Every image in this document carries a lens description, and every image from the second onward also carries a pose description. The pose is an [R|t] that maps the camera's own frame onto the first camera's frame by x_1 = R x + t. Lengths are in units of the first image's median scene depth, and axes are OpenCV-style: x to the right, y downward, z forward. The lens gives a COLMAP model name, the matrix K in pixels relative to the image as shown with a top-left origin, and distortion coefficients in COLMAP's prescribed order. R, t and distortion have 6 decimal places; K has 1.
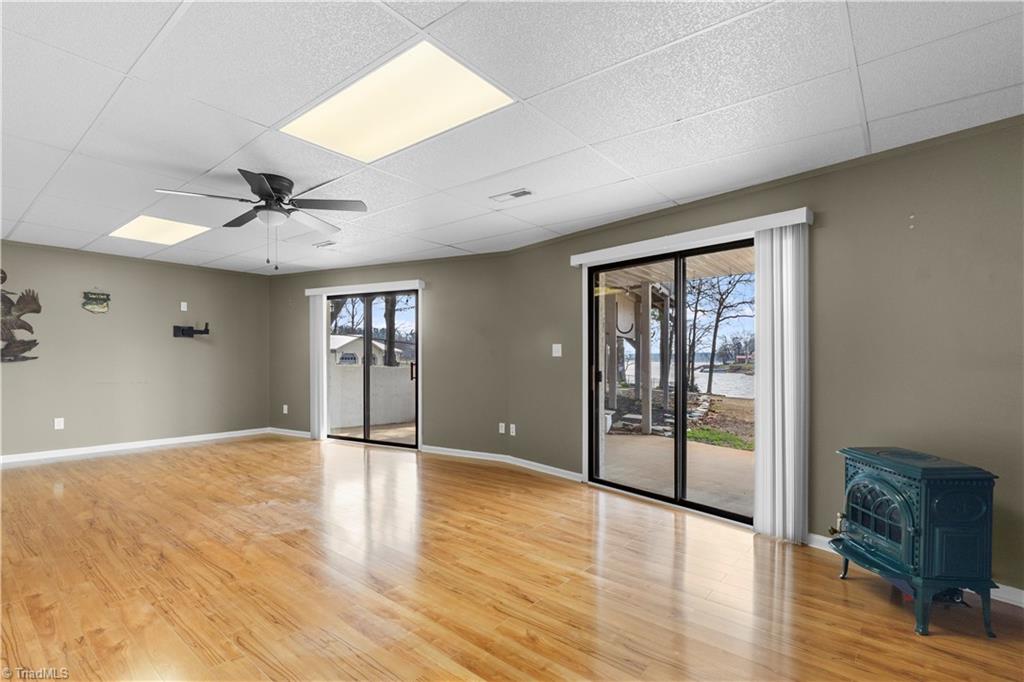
lens RADIAL K [[483.7, 0, 510.6], [0, 483.7, 380.0], [0, 0, 1]] dist [-0.001861, 0.000935]
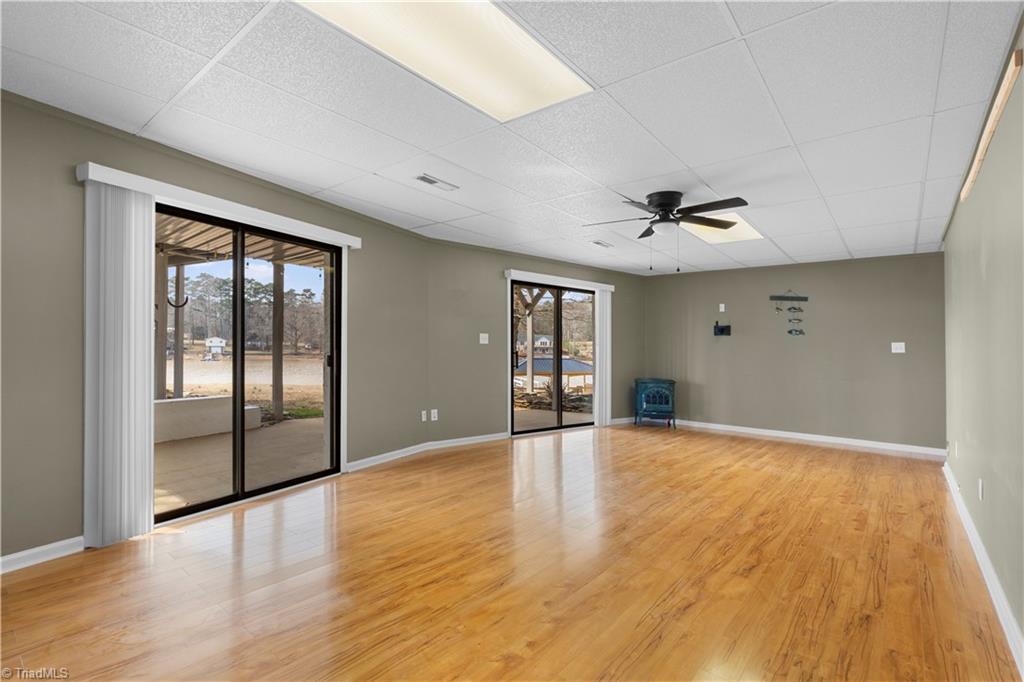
lens RADIAL K [[476.3, 0, 512.0], [0, 476.3, 341.0], [0, 0, 1]] dist [-0.003033, -0.000722]
pose [[-0.002695, 0.006702, 0.999974, -1.621572], [0.025477, 0.999653, -0.006632, -0.066665], [-0.999672, 0.025459, -0.002865, 1.371286]]
